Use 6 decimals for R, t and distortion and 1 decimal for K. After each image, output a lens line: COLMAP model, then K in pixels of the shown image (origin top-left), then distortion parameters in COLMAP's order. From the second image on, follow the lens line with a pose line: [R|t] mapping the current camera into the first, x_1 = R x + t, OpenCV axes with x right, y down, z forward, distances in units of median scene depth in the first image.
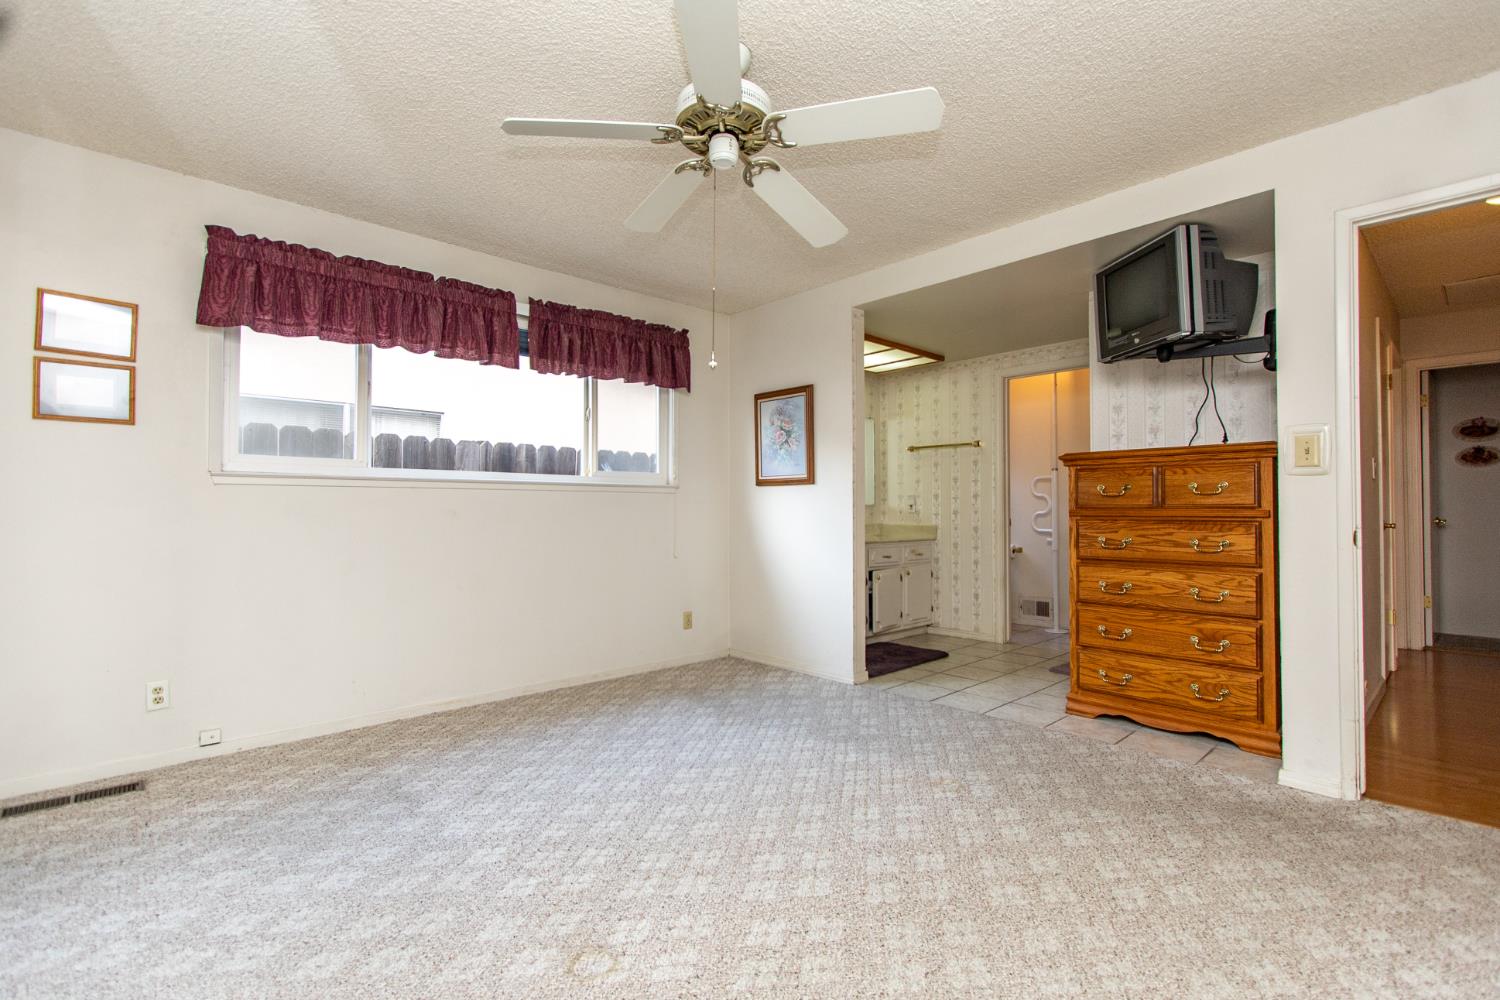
lens RADIAL K [[683.7, 0, 740.7], [0, 683.7, 504.3], [0, 0, 1]] dist [-0.001514, -0.001112]
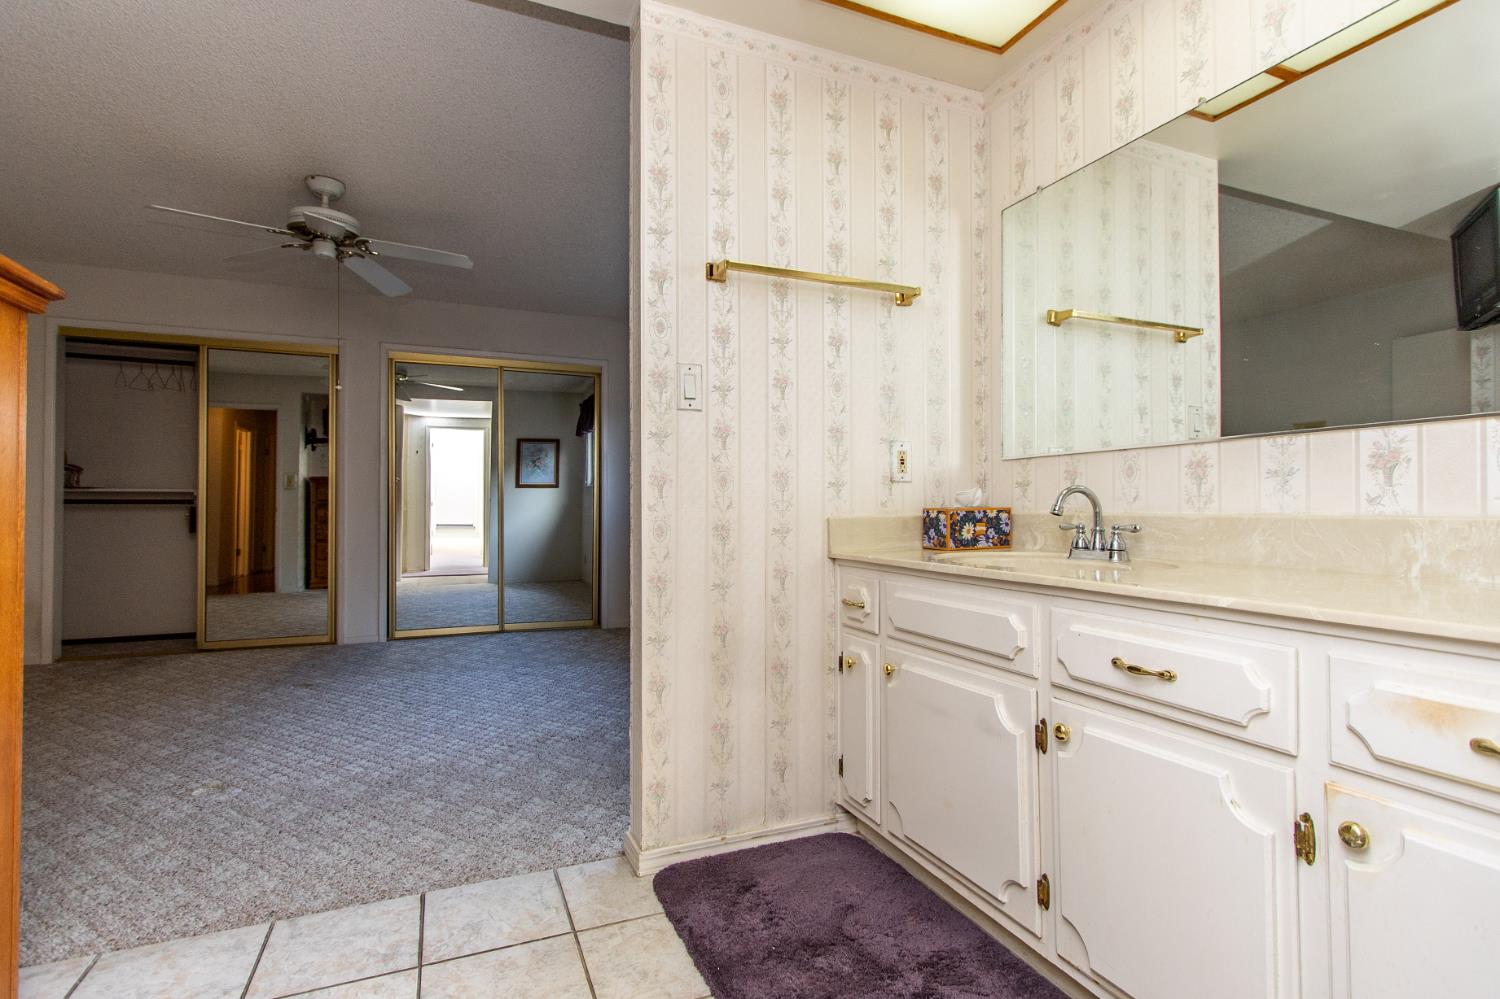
lens RADIAL K [[718.5, 0, 750.0], [0, 718.5, 499.5], [0, 0, 1]] dist [-0.001592, -0.000903]
pose [[-0.339294, -0.012732, -0.940594, 0.730718], [0.004758, 0.999872, -0.015251, 0.044864], [0.940668, -0.009650, -0.339190, 1.538075]]
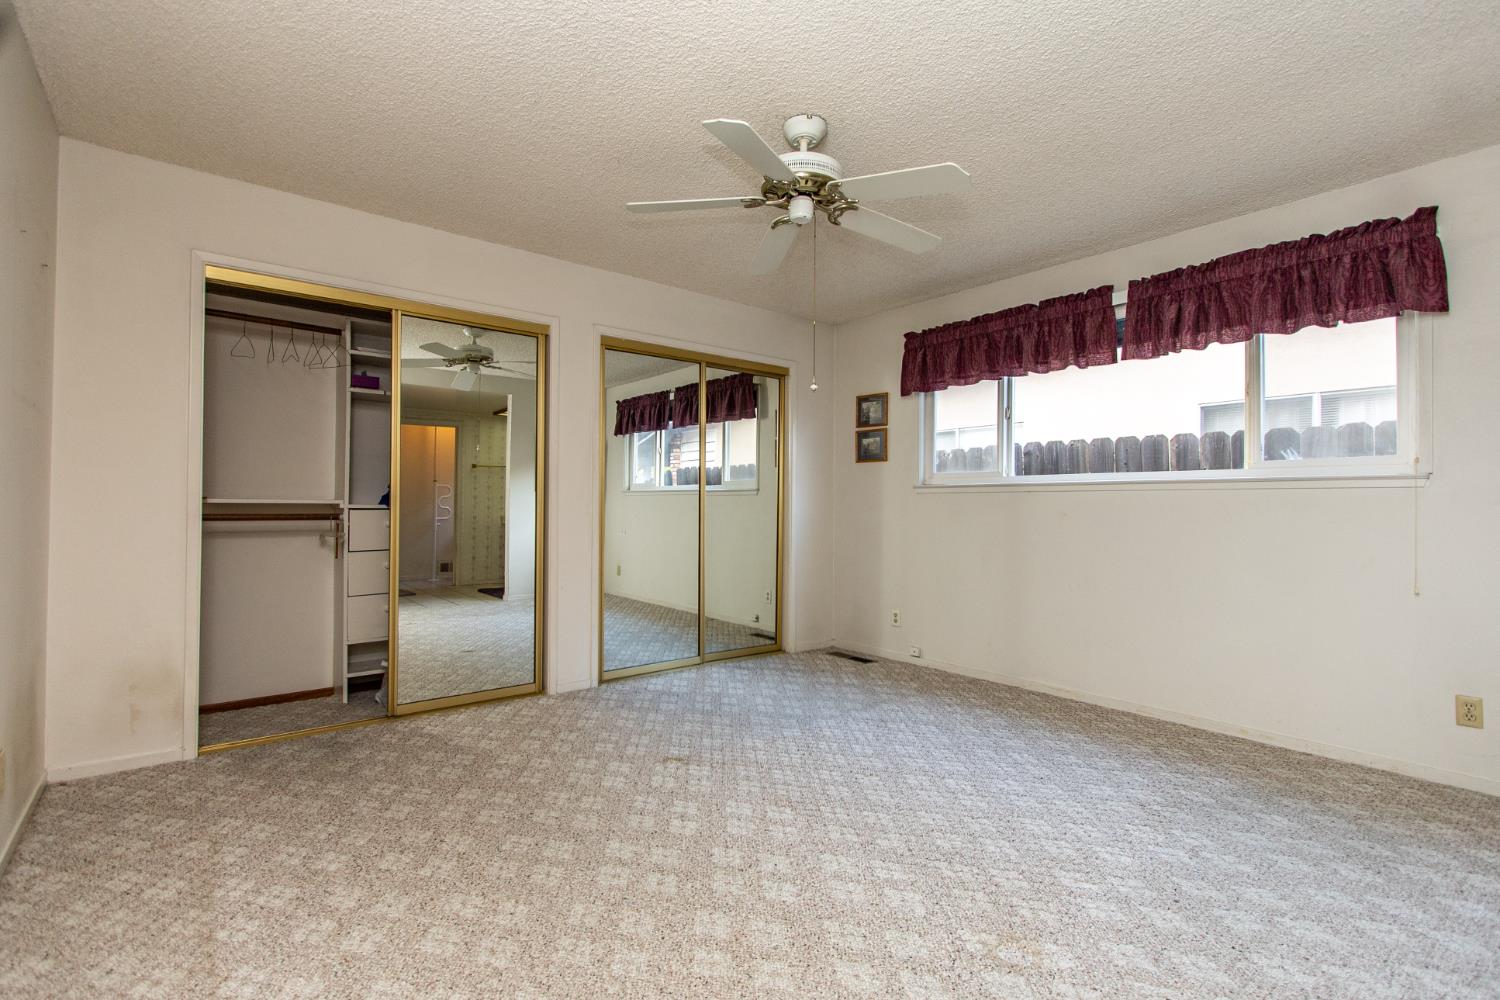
lens RADIAL K [[683.7, 0, 740.7], [0, 683.7, 504.3], [0, 0, 1]] dist [-0.001514, -0.001112]
pose [[-0.076473, -0.004172, -0.997063, 0.740669], [-0.001256, 0.999991, -0.004088, 0.002811], [0.997071, 0.000939, -0.076477, 0.626649]]
